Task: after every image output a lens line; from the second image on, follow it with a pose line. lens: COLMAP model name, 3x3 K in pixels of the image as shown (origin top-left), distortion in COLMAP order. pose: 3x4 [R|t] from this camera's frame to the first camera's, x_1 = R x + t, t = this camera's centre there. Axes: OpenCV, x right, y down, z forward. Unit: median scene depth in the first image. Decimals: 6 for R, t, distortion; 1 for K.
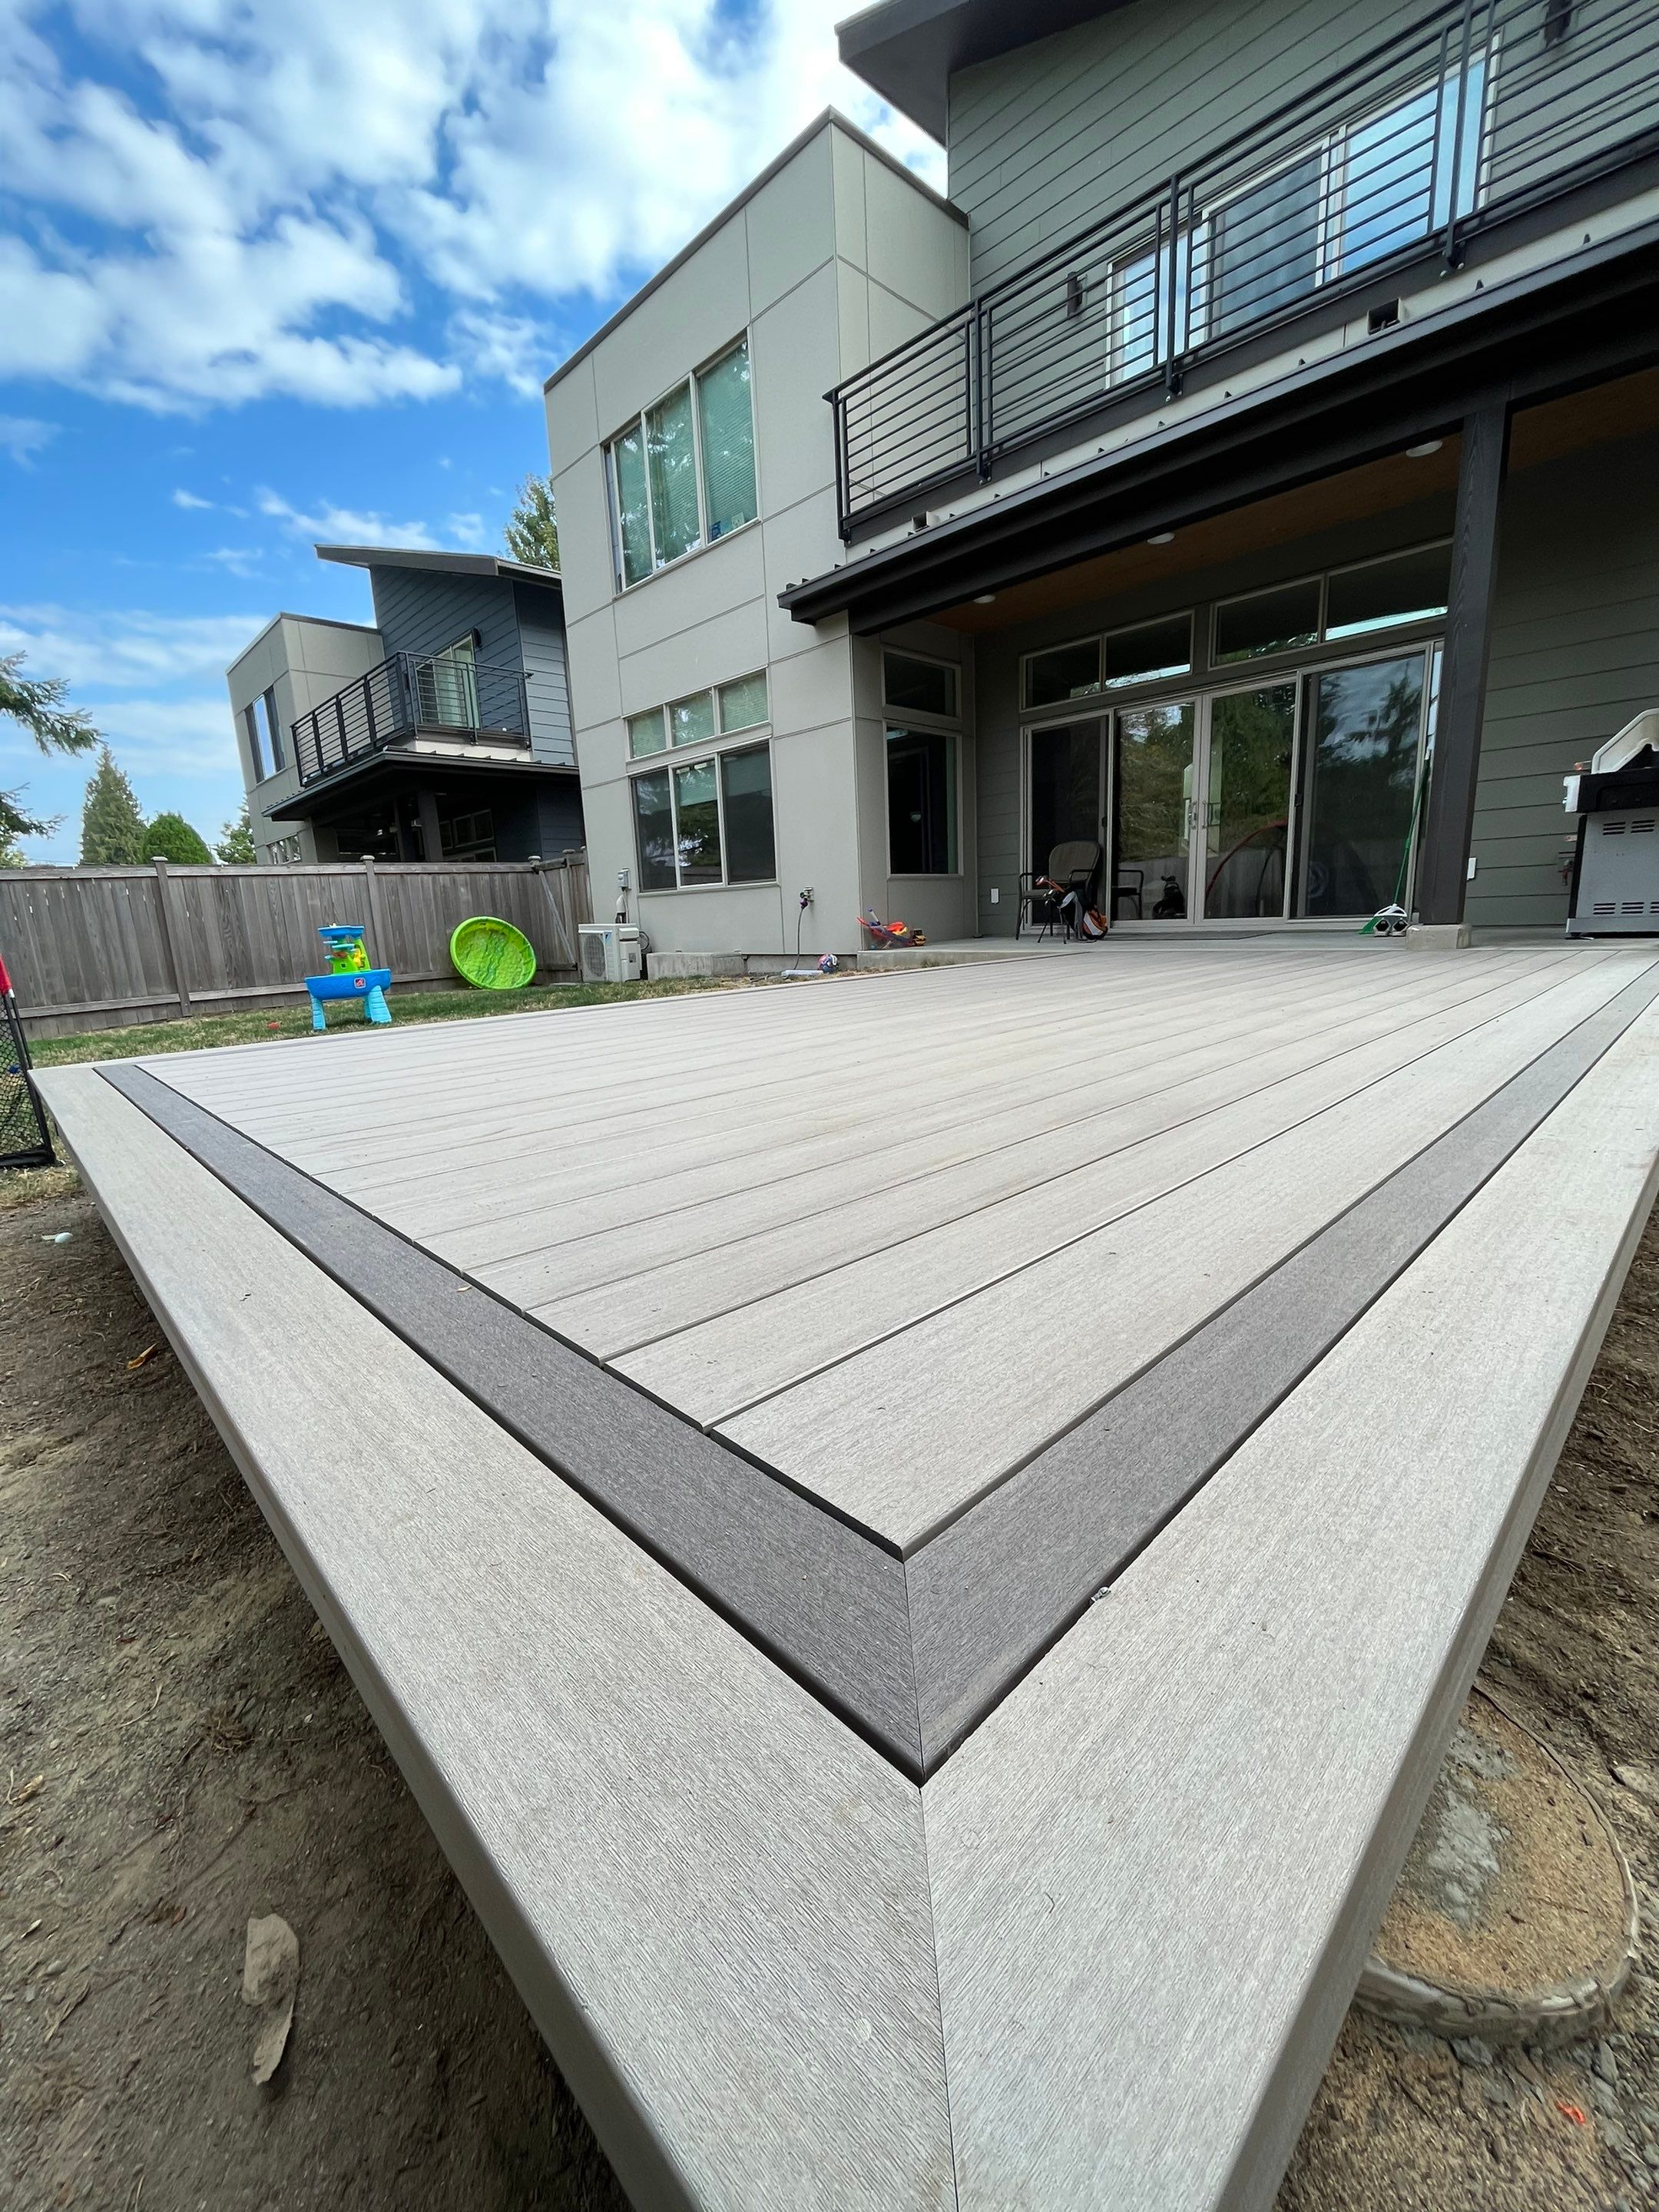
lens RADIAL K [[892.8, 0, 833.0], [0, 892.8, 1100.2], [0, 0, 1]] dist [-0.002347, 0.000622]
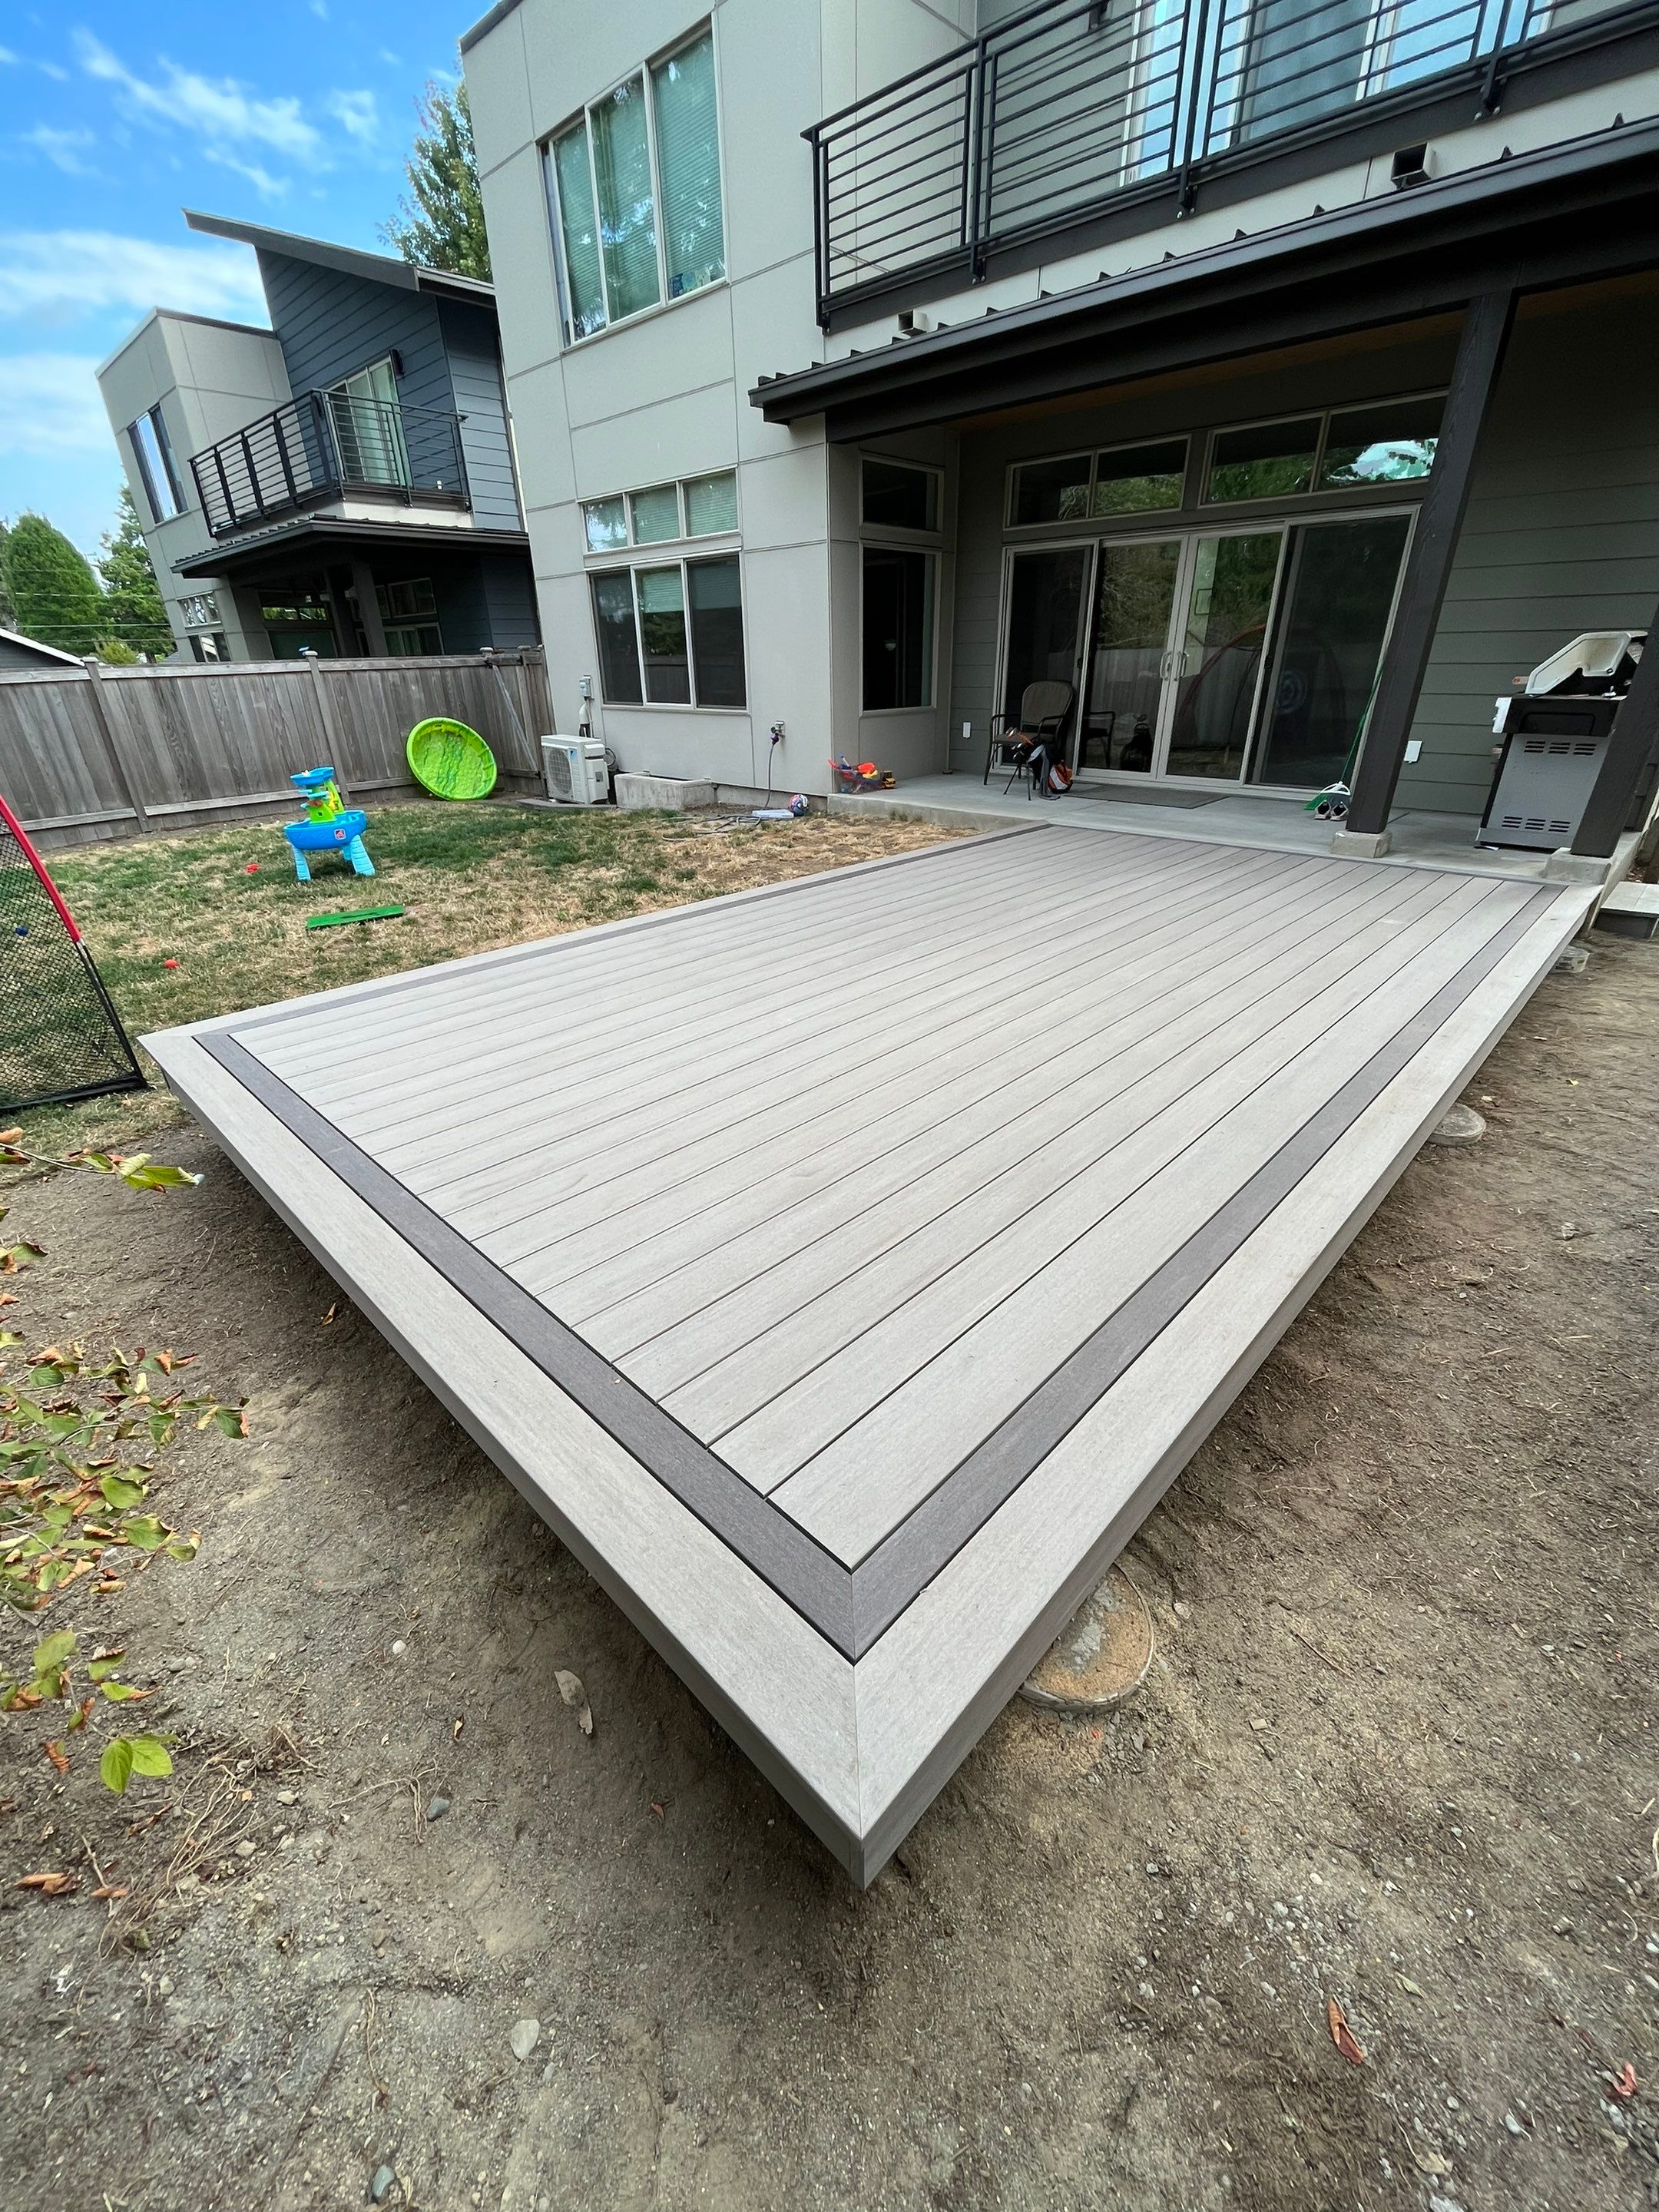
lens RADIAL K [[892.8, 0, 833.0], [0, 892.8, 1100.2], [0, 0, 1]] dist [-0.002347, 0.000622]
pose [[0.999040, 0.011196, 0.042353, -0.006229], [-0.021516, 0.967548, 0.251769, -0.092248], [-0.038160, -0.252438, 0.966860, -0.072852]]
